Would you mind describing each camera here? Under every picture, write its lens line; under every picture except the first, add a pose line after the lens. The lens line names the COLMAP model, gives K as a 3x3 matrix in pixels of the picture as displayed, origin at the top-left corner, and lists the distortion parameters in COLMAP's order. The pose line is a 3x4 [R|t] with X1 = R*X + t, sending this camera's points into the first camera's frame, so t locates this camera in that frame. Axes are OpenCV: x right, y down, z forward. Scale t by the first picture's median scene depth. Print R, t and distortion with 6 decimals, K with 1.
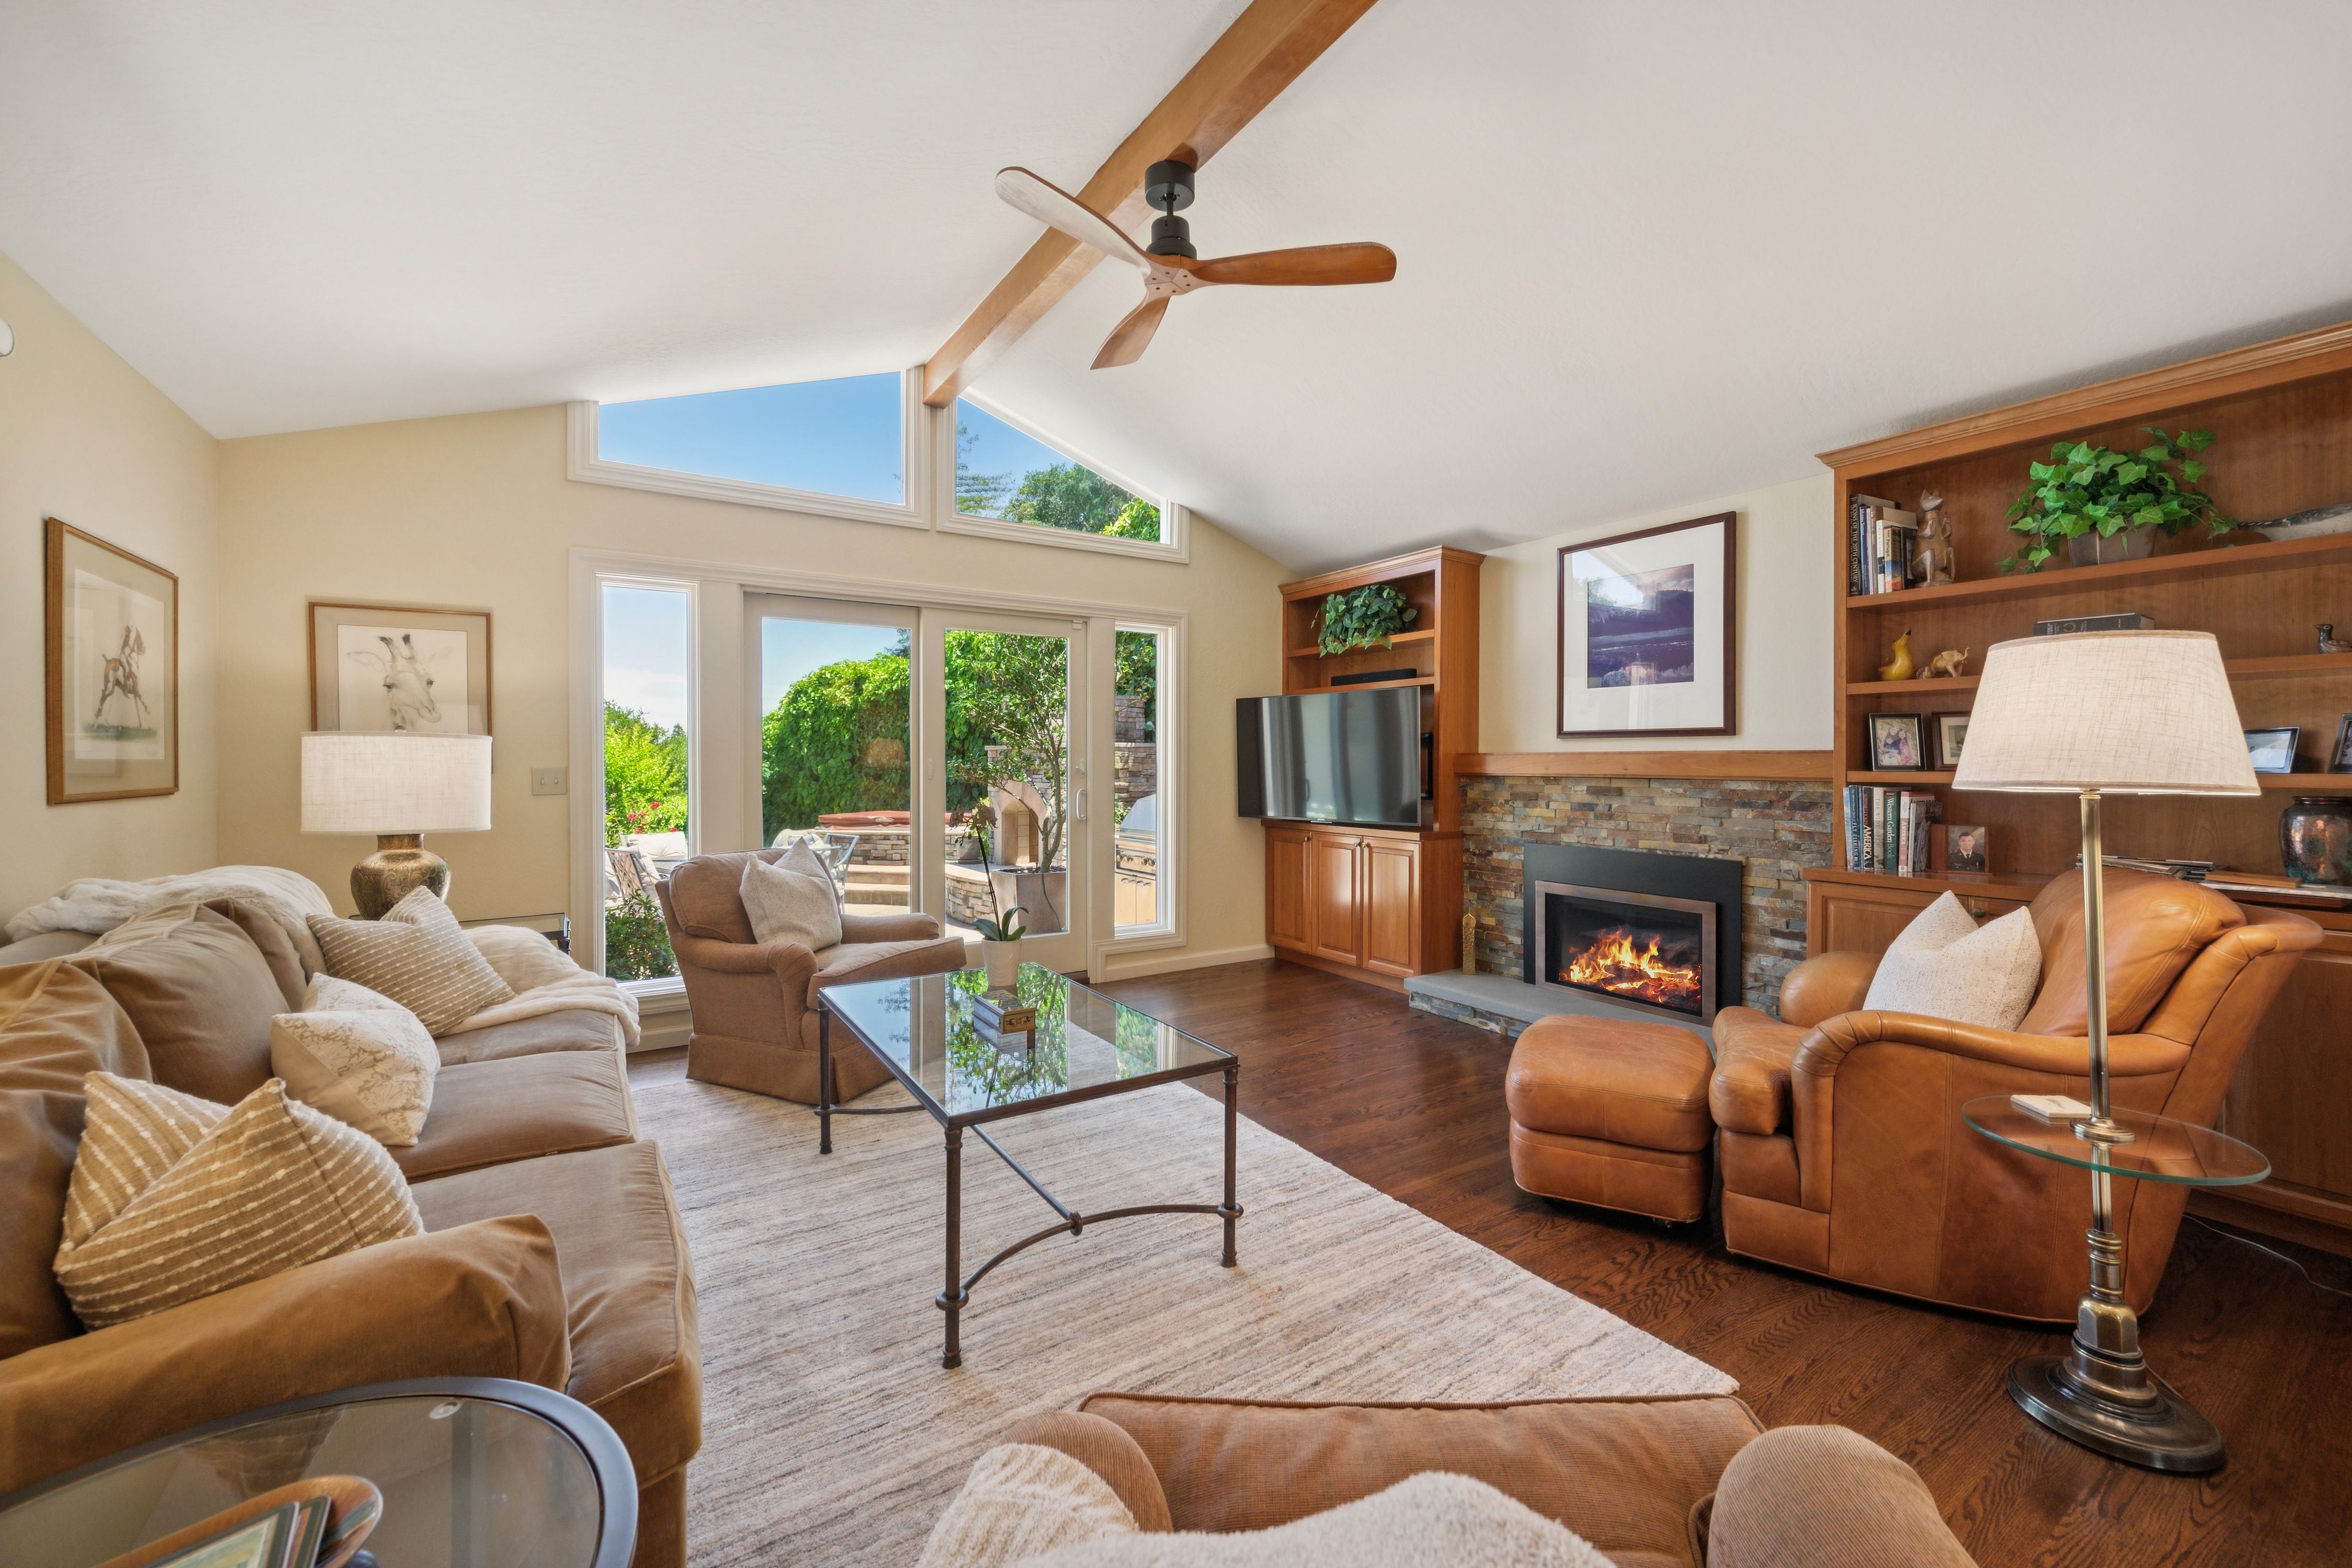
lens RADIAL K [[928.5, 0, 1177.6], [0, 928.5, 764.8], [0, 0, 1]] dist [0.000857, -0.000429]
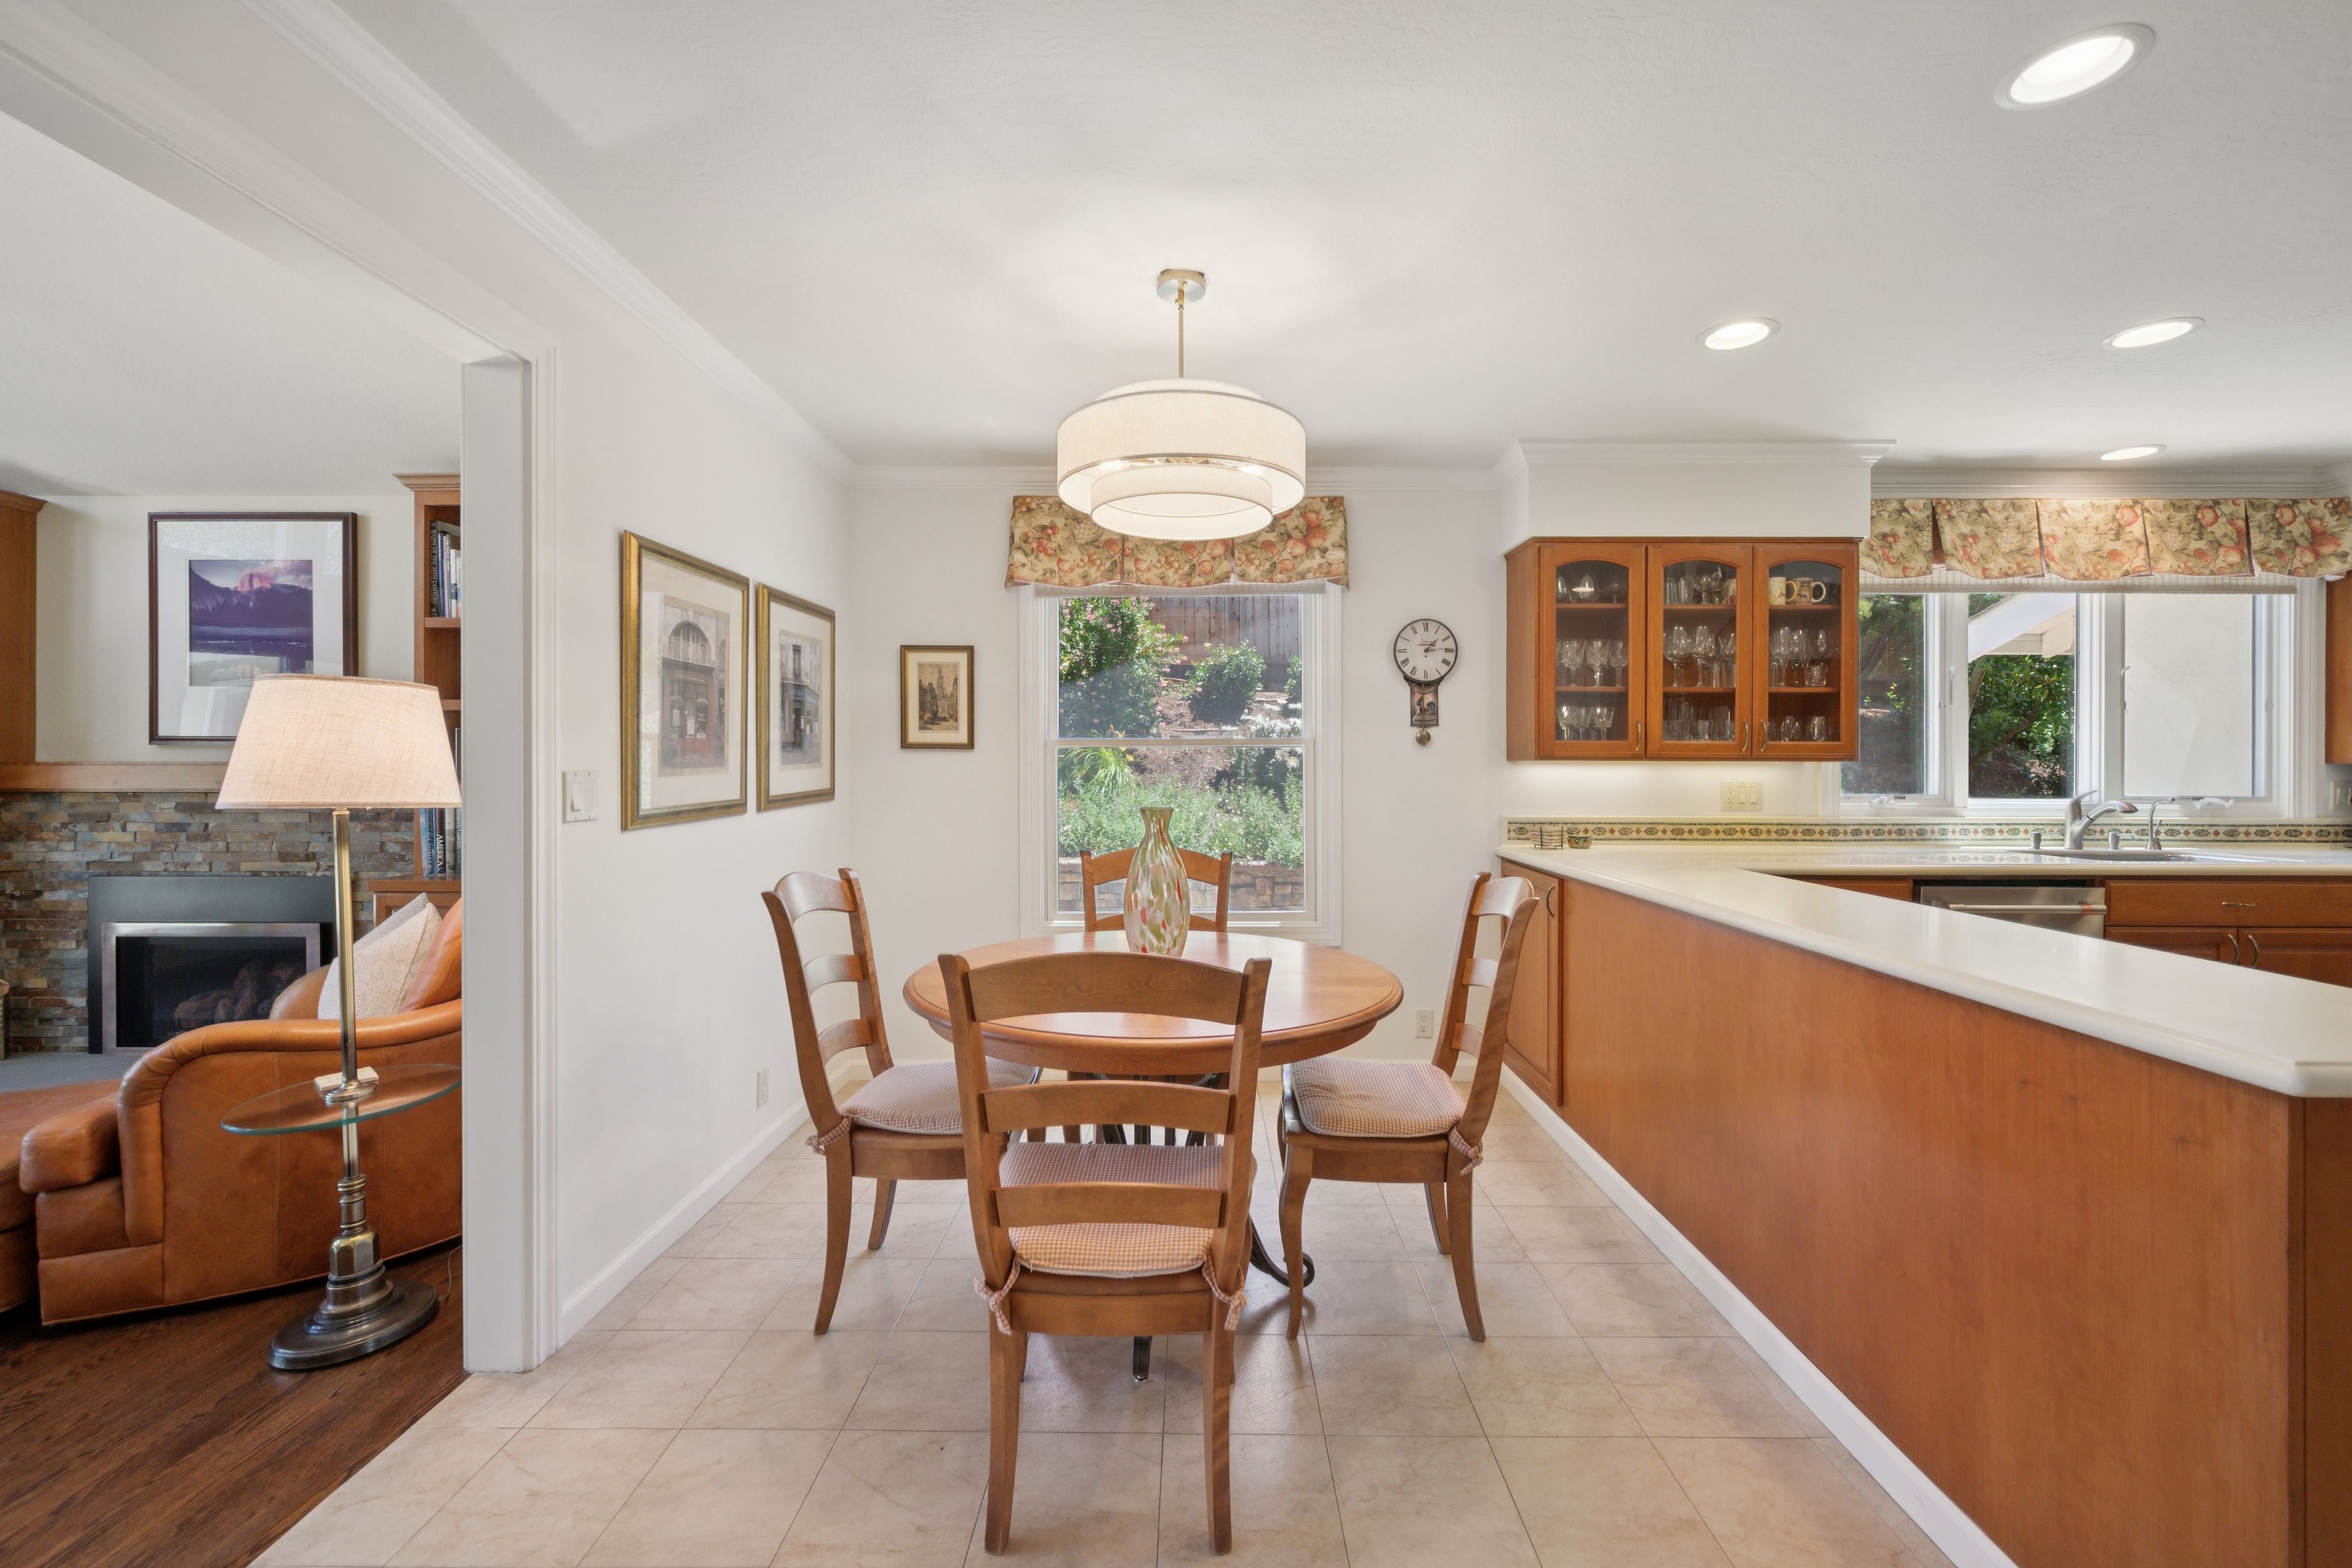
lens RADIAL K [[935.2, 0, 1185.7], [0, 935.2, 764.0], [0, 0, 1]] dist [-0.001359, 0.000329]
pose [[0.549672, -0.001393, 0.835379, 0.289473], [0.002041, 0.999998, 0.000325, -0.012507], [-0.835378, 0.001527, 0.549674, -0.274694]]
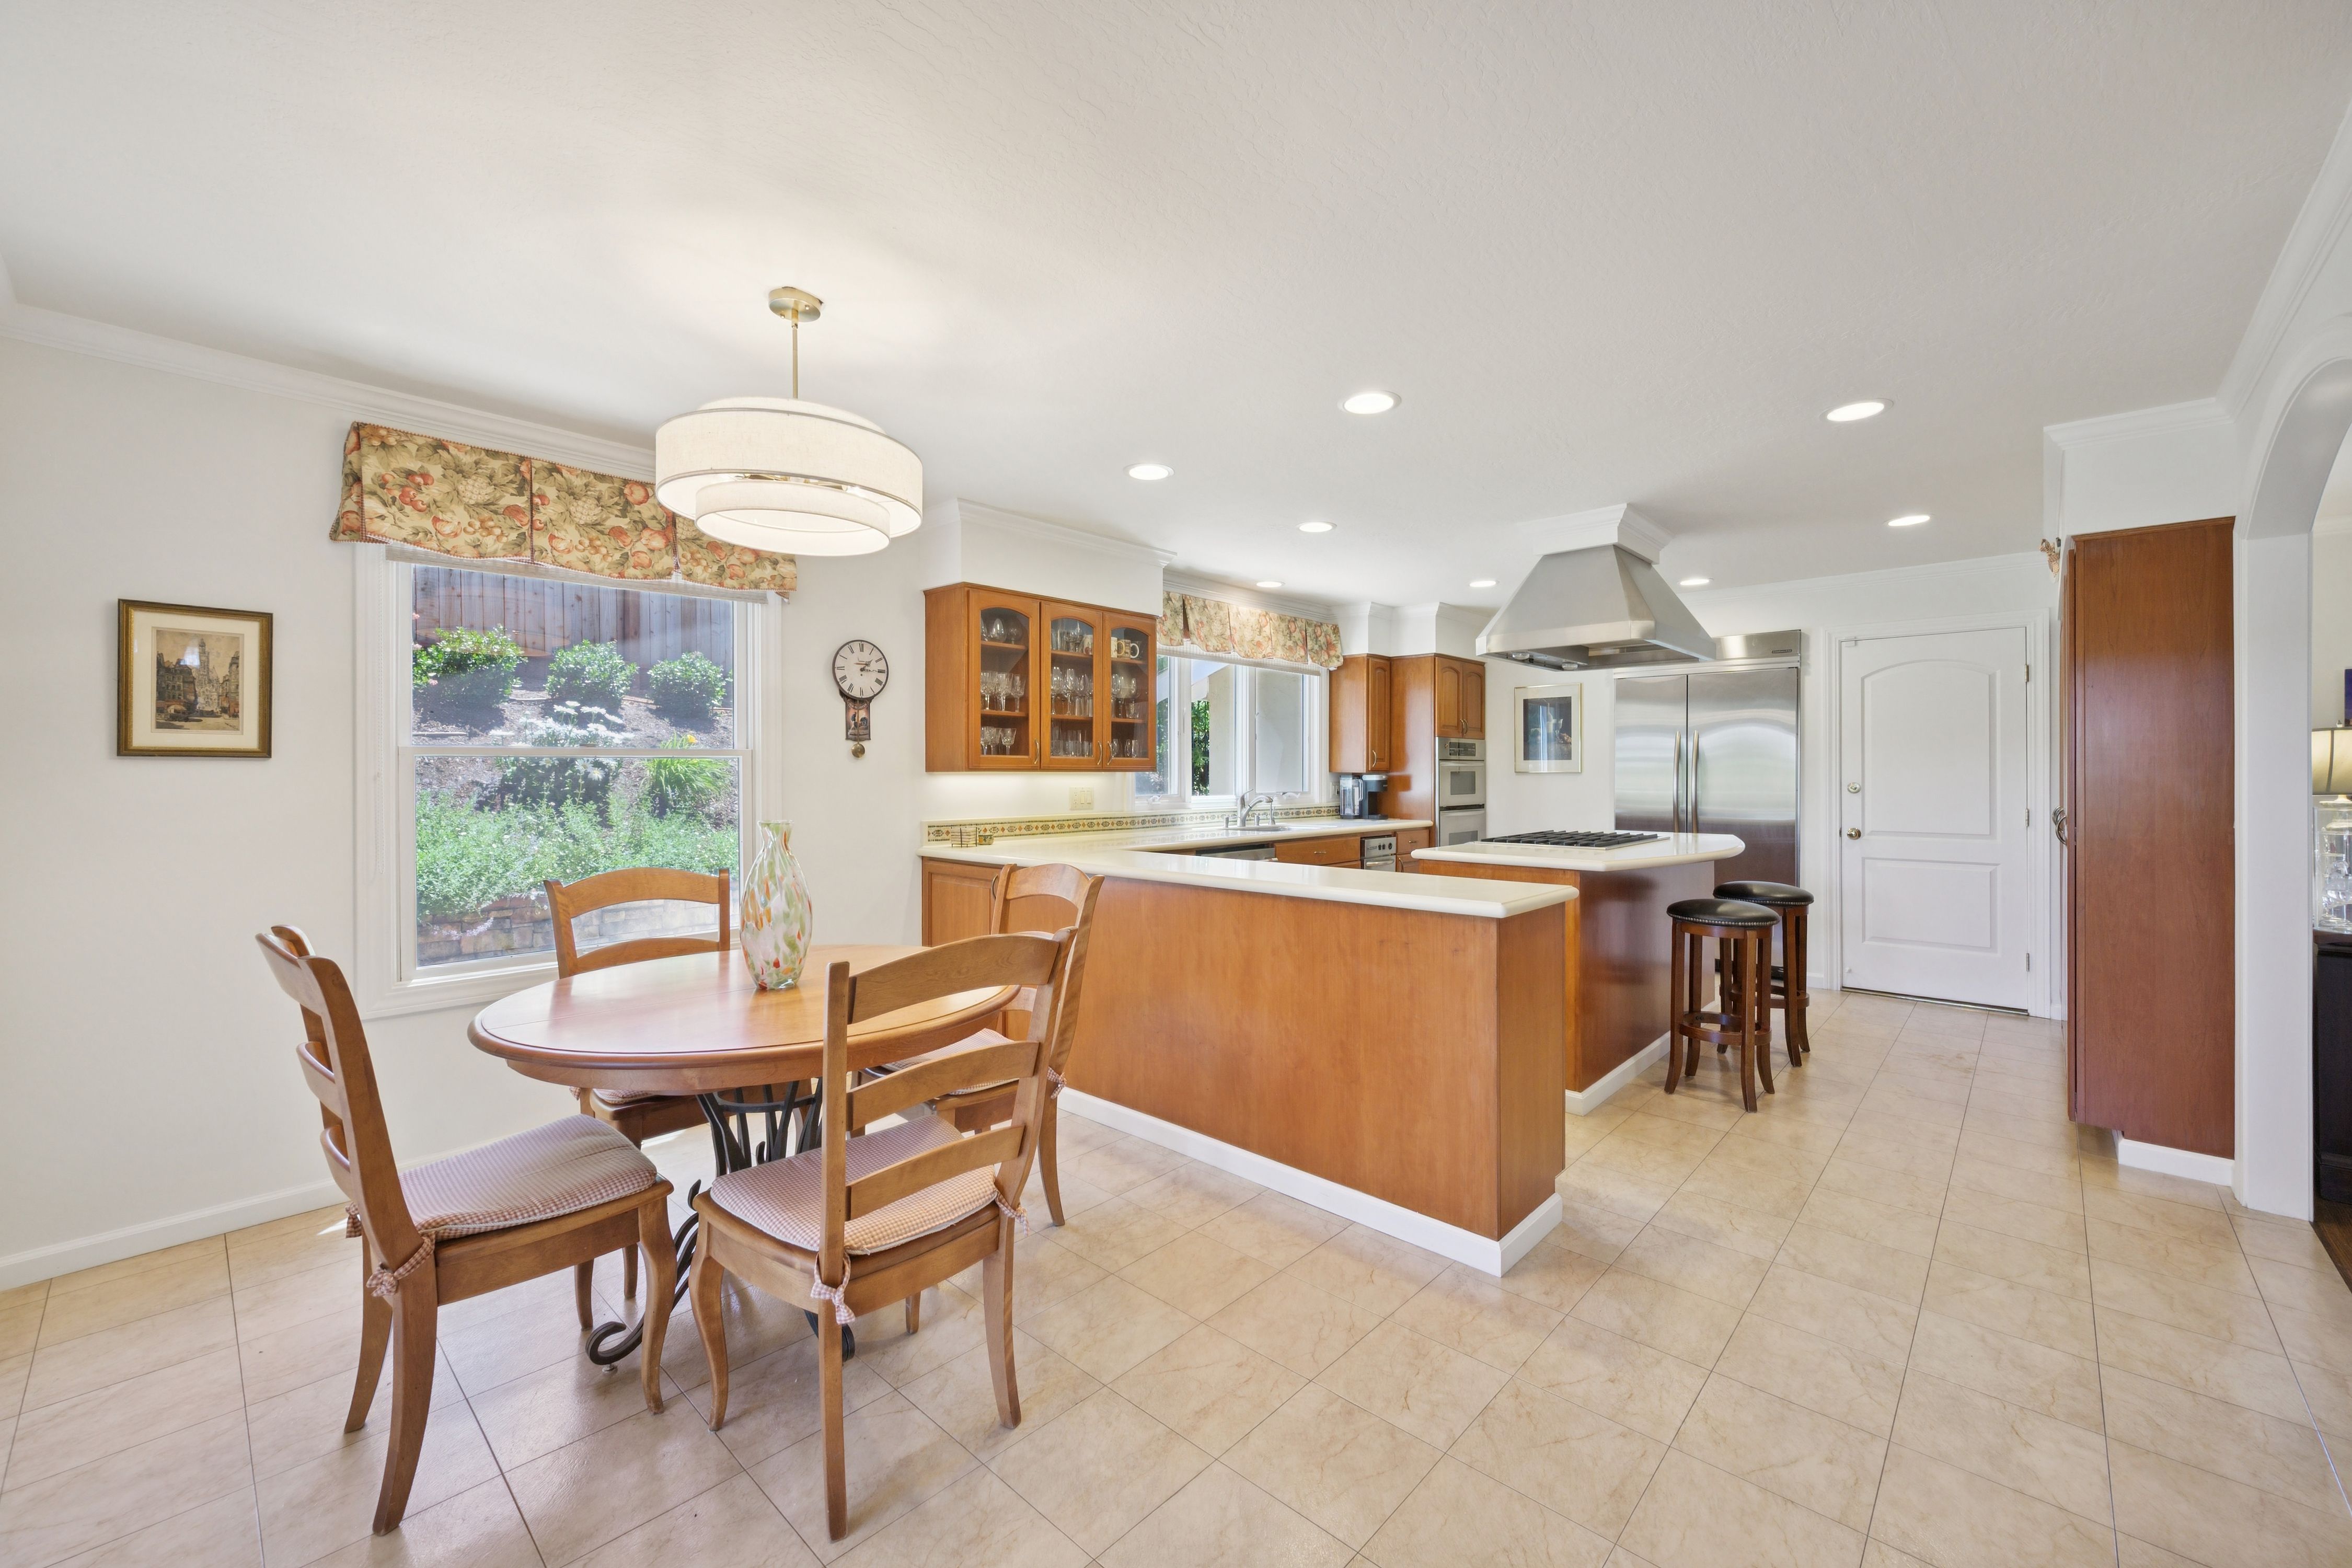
lens RADIAL K [[931.5, 0, 1182.2], [0, 931.5, 767.0], [0, 0, 1]] dist [-0.001034, -0.000345]
pose [[-0.245748, 0.004260, 0.969324, 0.129727], [0.004779, 0.999984, -0.003183, -0.015980], [-0.969322, 0.003851, -0.245764, -0.019476]]
